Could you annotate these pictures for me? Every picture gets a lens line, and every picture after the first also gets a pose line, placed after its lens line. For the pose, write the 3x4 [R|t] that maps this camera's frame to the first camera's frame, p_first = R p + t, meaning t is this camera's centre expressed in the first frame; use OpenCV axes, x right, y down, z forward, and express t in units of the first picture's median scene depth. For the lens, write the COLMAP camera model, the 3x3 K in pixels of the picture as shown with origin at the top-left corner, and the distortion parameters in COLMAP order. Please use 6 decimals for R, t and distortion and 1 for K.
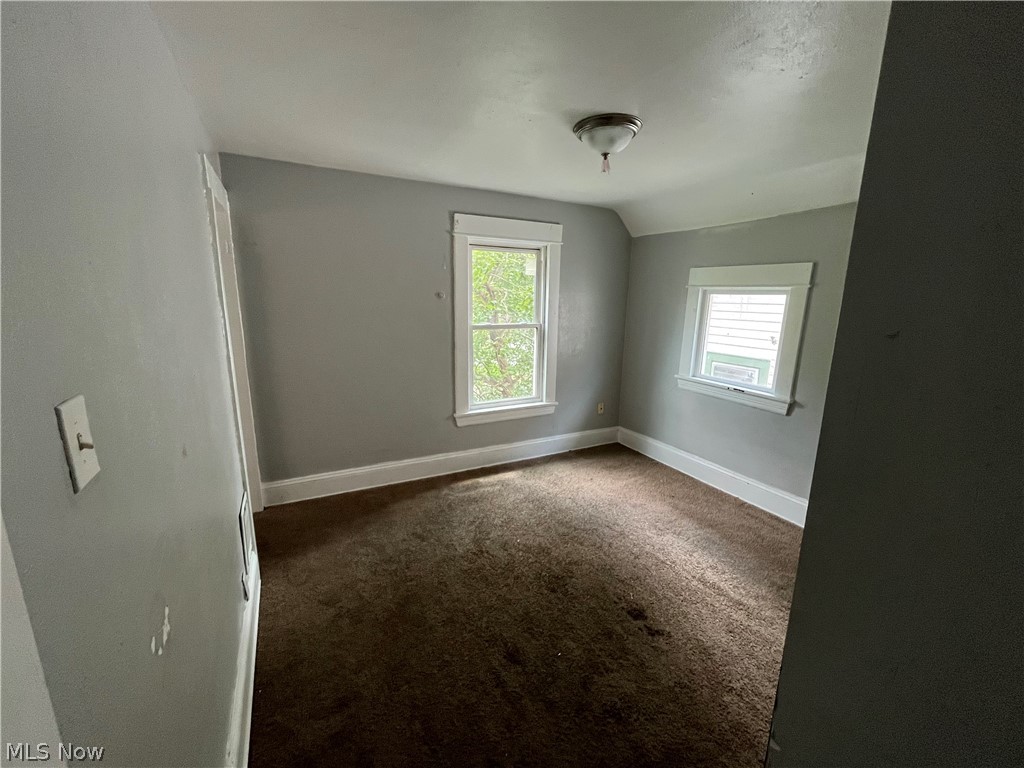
lens RADIAL K [[418.7, 0, 509.6], [0, 418.7, 382.6], [0, 0, 1]] dist [-0.001465, 0.000479]
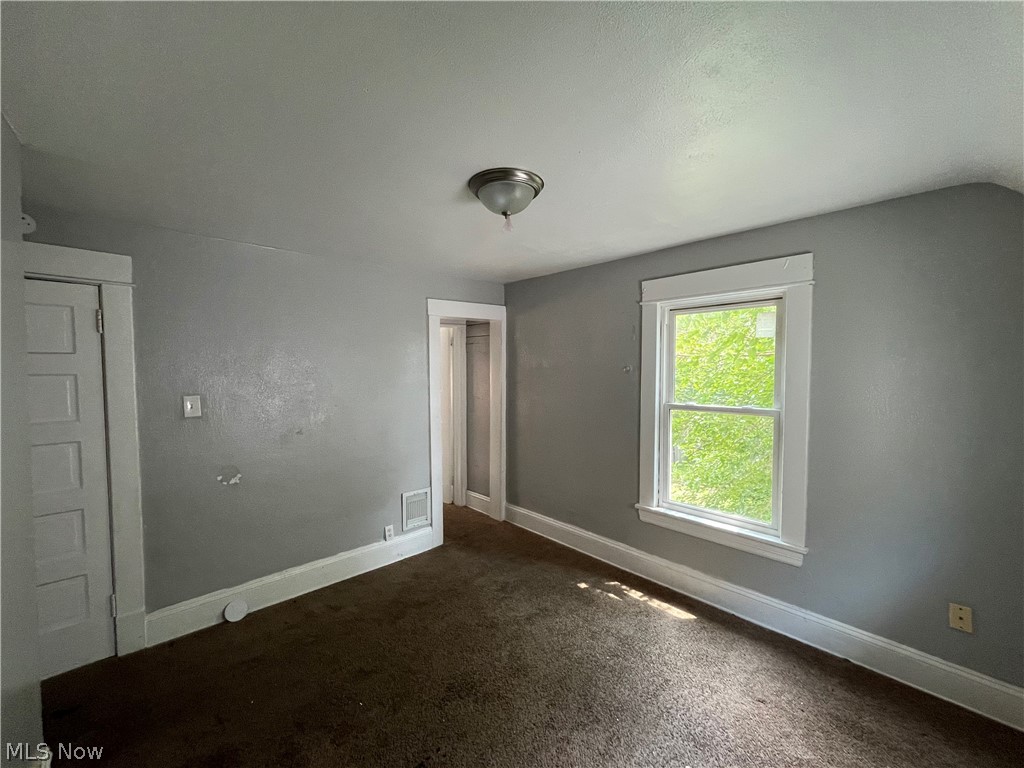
lens RADIAL K [[418.7, 0, 515.1], [0, 418.7, 380.4], [0, 0, 1]] dist [-0.001465, 0.000479]
pose [[0.258484, 0.009925, -0.965965, 0.618210], [-0.192436, 0.980435, -0.041420, -0.086780], [0.946654, 0.196593, 0.255336, 0.478555]]
